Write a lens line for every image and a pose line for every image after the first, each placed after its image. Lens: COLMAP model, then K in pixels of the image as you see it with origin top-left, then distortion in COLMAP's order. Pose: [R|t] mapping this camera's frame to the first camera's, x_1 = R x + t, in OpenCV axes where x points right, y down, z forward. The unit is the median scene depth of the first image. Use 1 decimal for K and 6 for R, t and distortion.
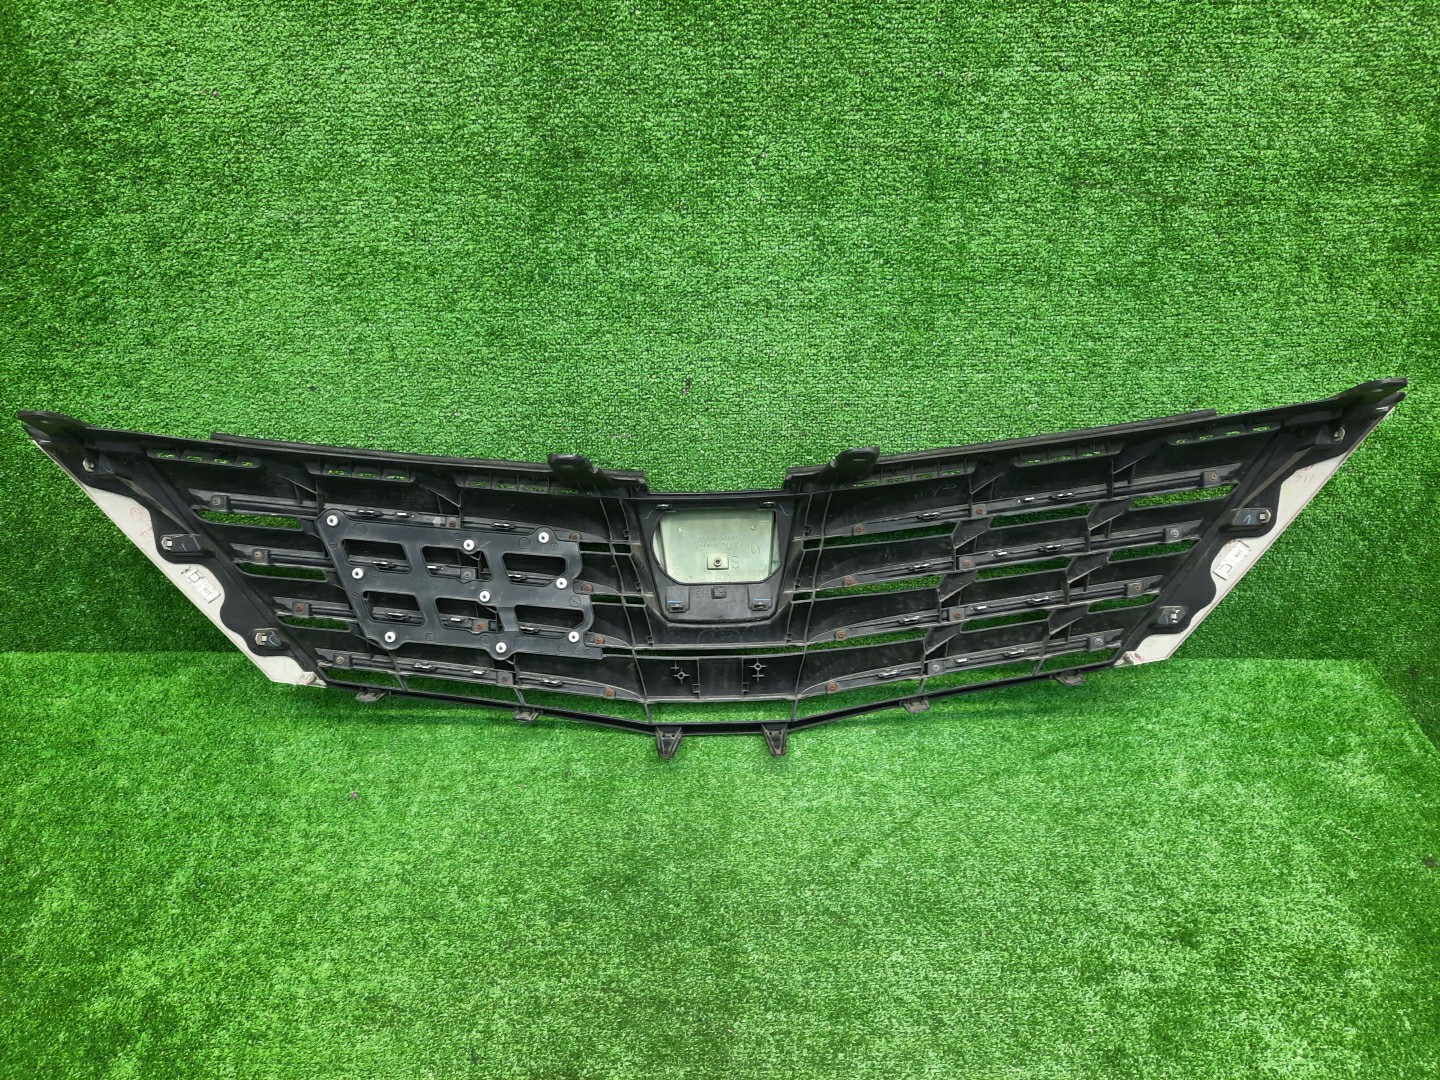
lens RADIAL K [[1012.2, 0, 710.3], [0, 1012.2, 546.8], [0, 0, 1]] dist [0.069407, -0.068600]
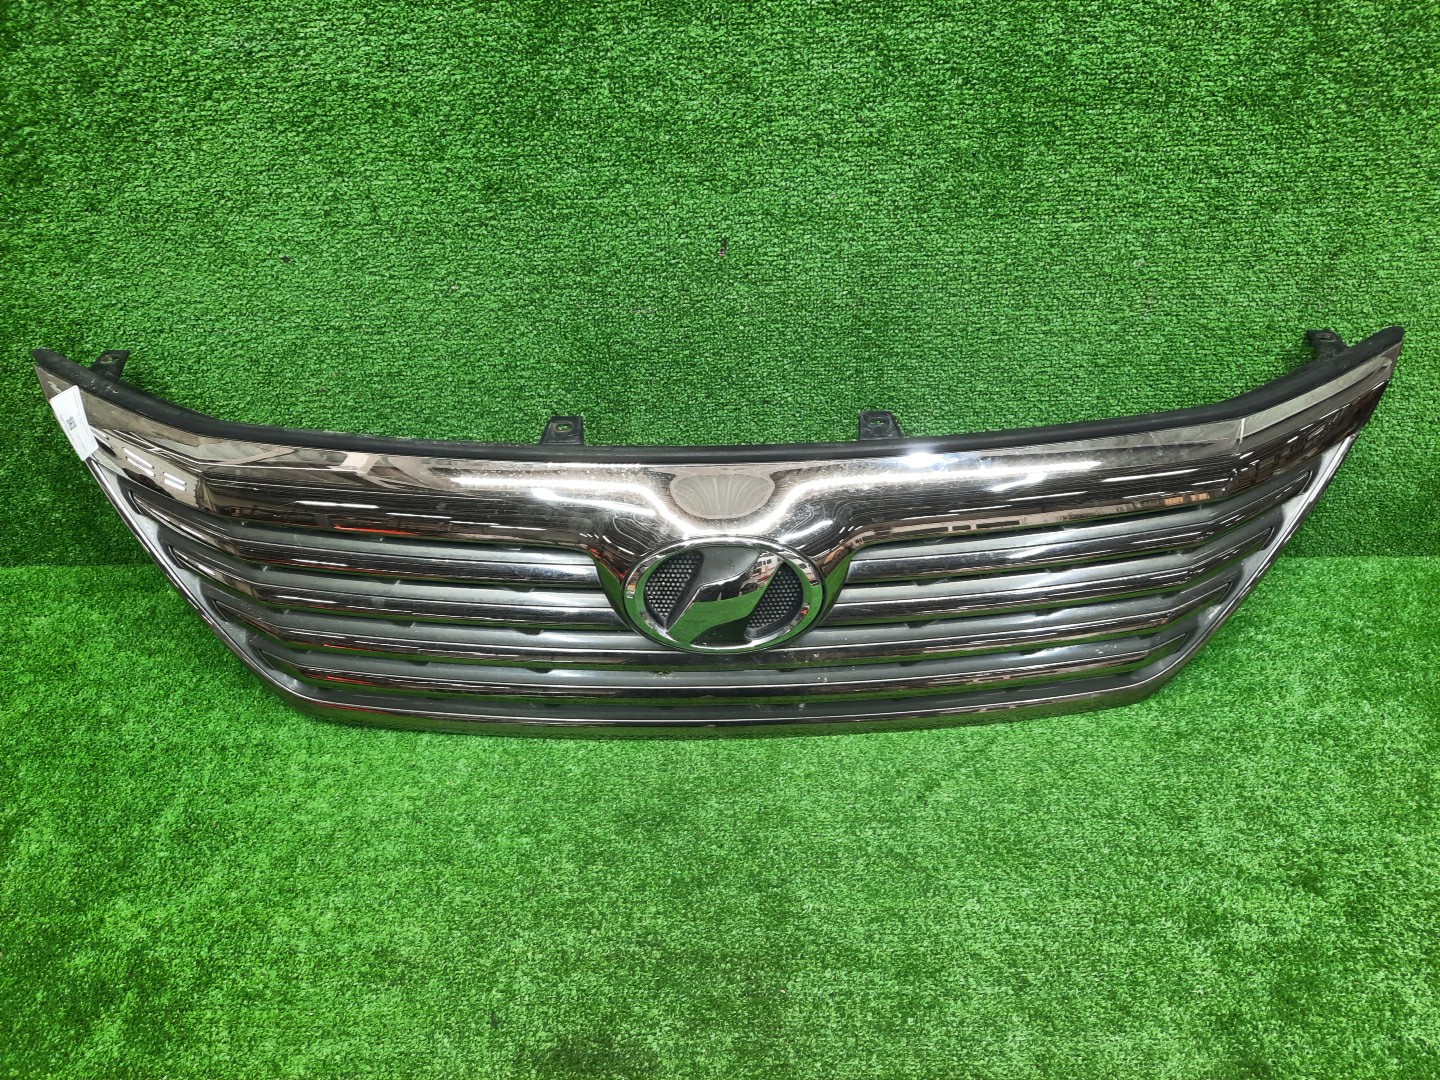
lens RADIAL K [[1009.3, 0, 711.1], [0, 1009.3, 544.1], [0, 0, 1]] dist [0.070626, -0.069545]
pose [[0.999205, -0.012403, -0.037901, -0.003915], [0.016186, 0.994736, 0.101183, 0.001398], [0.036446, -0.101716, 0.994146, 0.146649]]
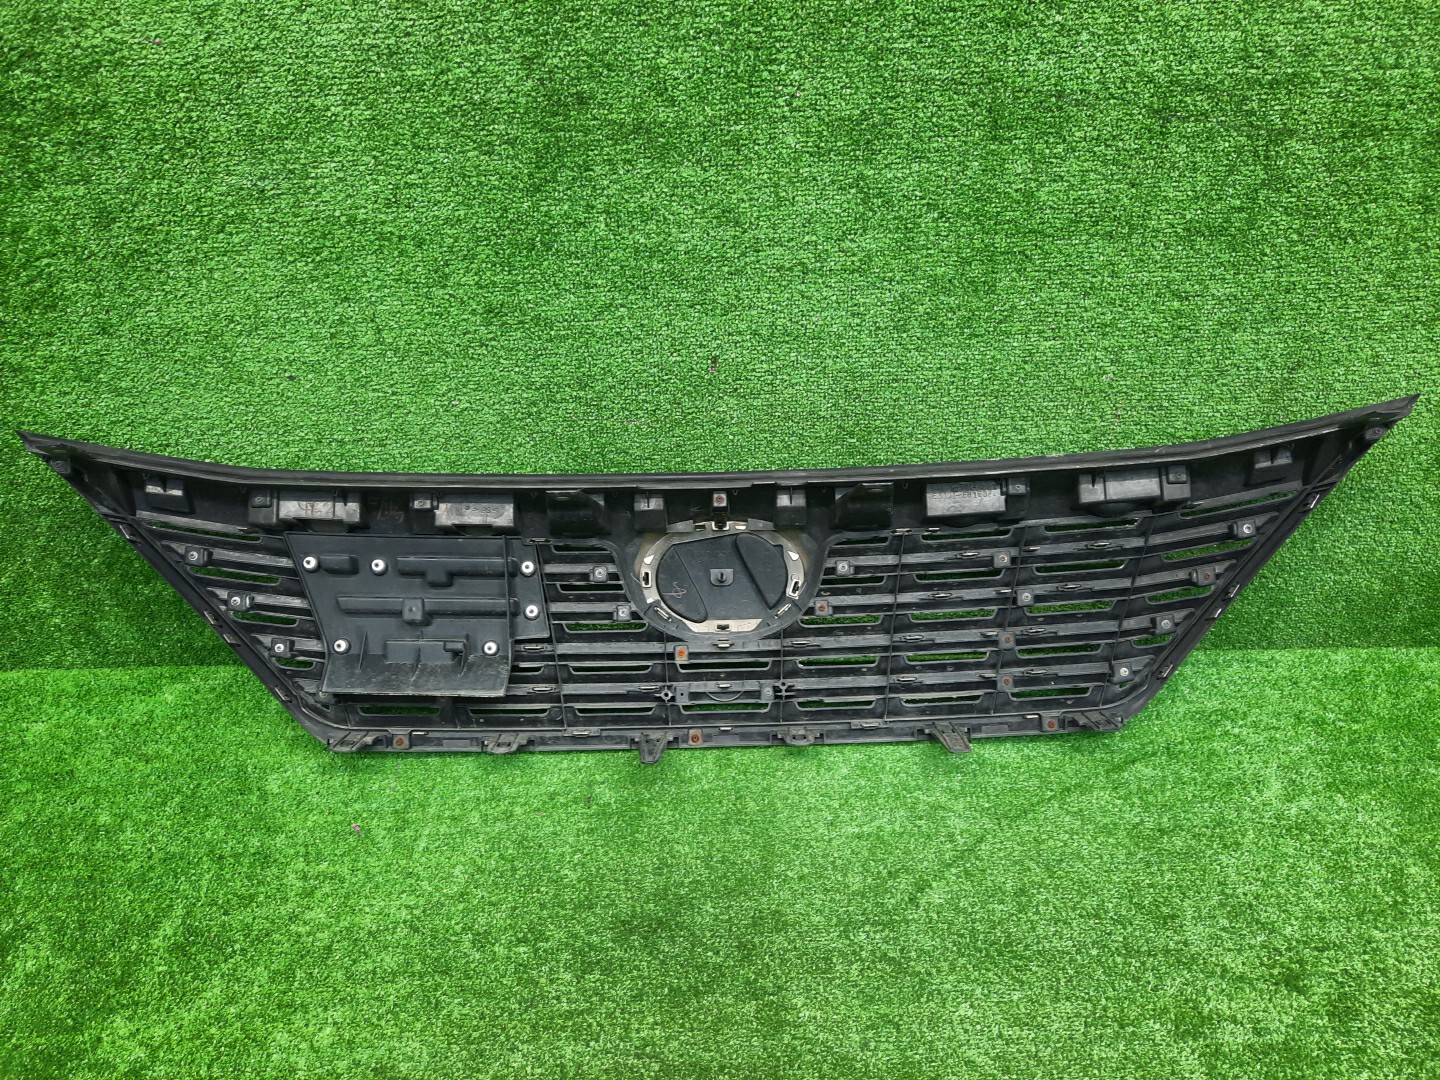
lens RADIAL K [[1012.2, 0, 710.3], [0, 1012.2, 546.8], [0, 0, 1]] dist [0.069407, -0.068600]
pose [[0.999582, -0.021812, -0.018971, -0.012777], [0.022742, 0.998475, 0.050312, -0.048109], [0.017844, -0.050722, 0.998553, 0.119471]]
